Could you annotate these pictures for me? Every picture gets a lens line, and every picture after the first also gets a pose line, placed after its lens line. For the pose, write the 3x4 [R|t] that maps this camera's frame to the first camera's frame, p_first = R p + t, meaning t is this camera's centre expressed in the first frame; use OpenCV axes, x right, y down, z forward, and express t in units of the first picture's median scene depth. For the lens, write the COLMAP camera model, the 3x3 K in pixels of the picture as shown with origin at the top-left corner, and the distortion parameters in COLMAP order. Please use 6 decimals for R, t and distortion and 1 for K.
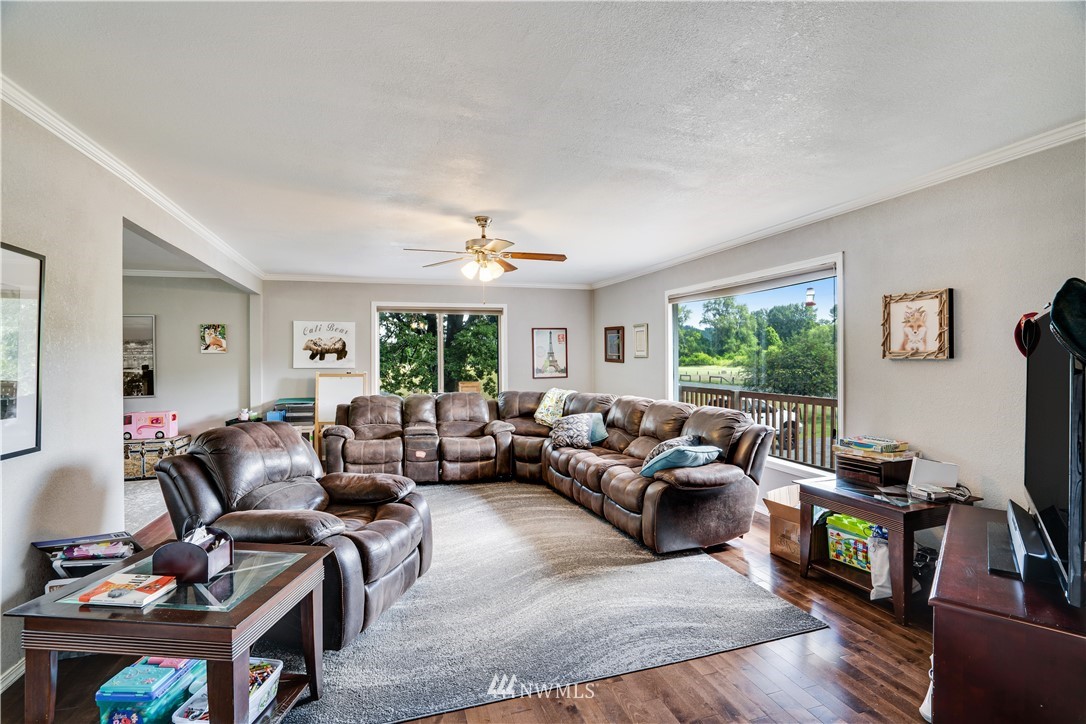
lens RADIAL K [[497.3, 0, 538.1], [0, 497.3, 361.7], [0, 0, 1]] dist [-0.003499, -0.000167]
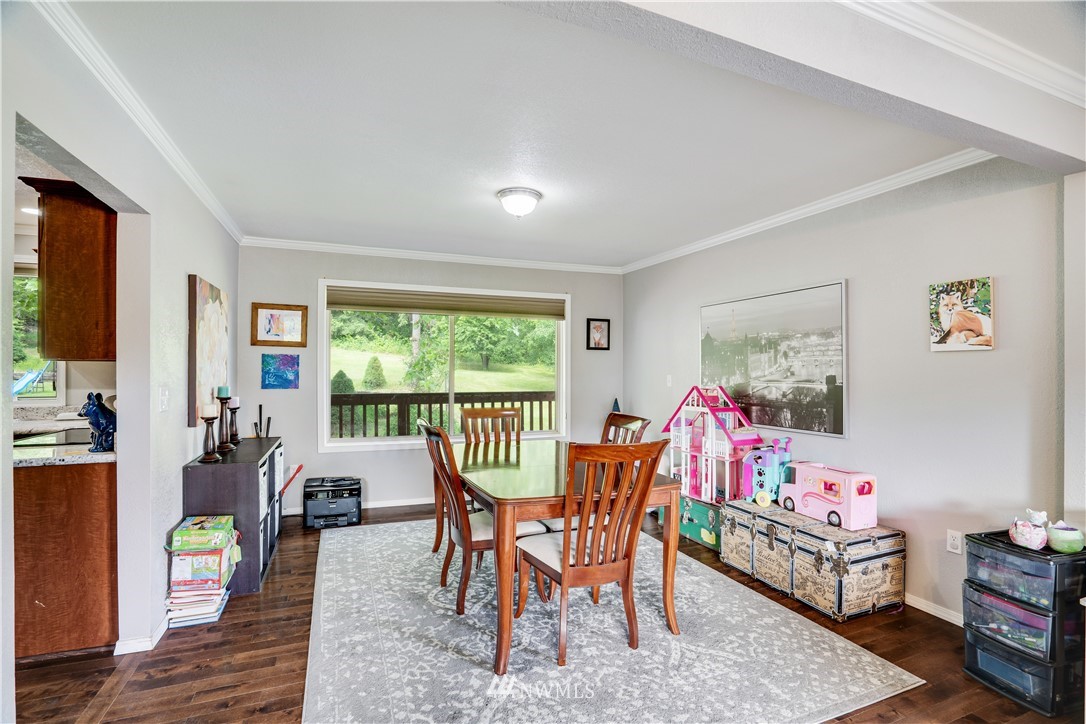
lens RADIAL K [[497.3, 0, 543.8], [0, 497.3, 360.5], [0, 0, 1]] dist [-0.003499, -0.000167]
pose [[0.081171, -0.000066, -0.996700, -0.275645], [-0.005328, 0.999986, -0.000500, -0.007514], [0.996686, 0.005351, 0.081169, 0.630512]]
